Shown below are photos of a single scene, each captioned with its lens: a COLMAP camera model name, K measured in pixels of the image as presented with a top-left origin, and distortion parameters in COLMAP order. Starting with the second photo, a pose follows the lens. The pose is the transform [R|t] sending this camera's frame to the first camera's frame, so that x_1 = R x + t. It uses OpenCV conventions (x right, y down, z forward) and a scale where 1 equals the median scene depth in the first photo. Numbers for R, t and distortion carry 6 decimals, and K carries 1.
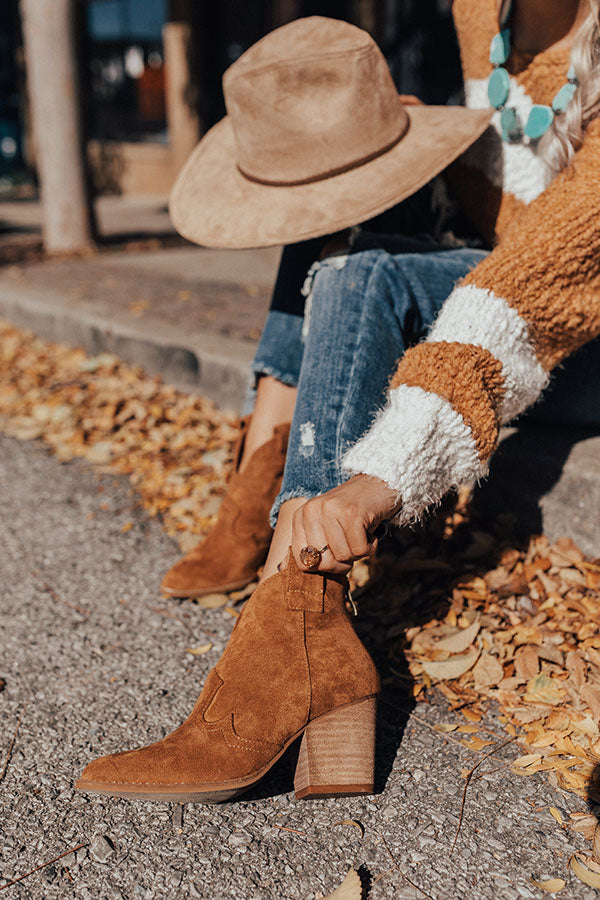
lens RADIAL K [[867.8, 0, 300.0], [0, 867.8, 450.0], [0, 0, 1]] dist [0.018061, 0.017779]
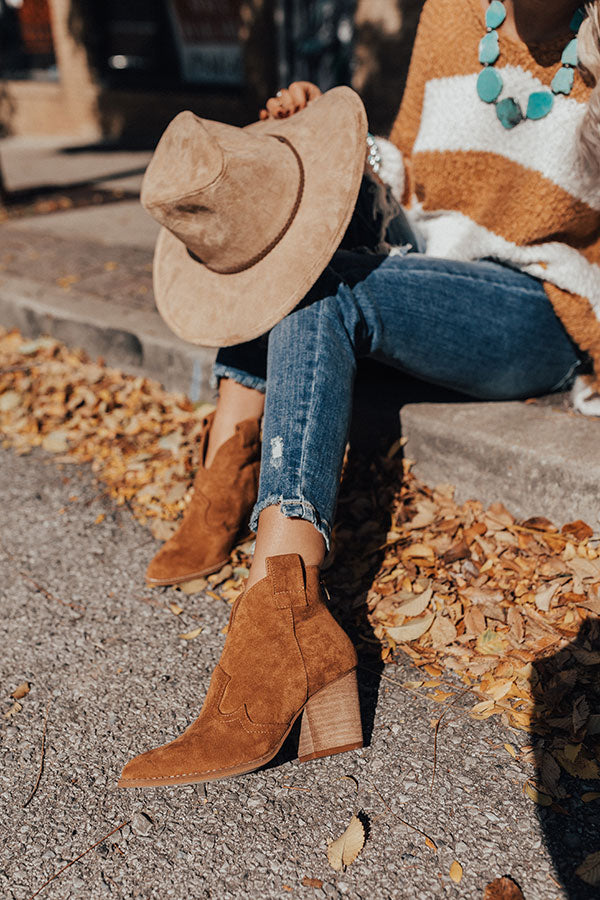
lens RADIAL K [[867.8, 0, 300.0], [0, 867.8, 450.0], [0, 0, 1]] dist [0.018061, 0.017779]
pose [[0.991083, -0.079275, 0.107101, -0.079708], [0.067206, 0.991439, 0.111951, -0.129075], [-0.115059, -0.103755, 0.987925, -0.110172]]
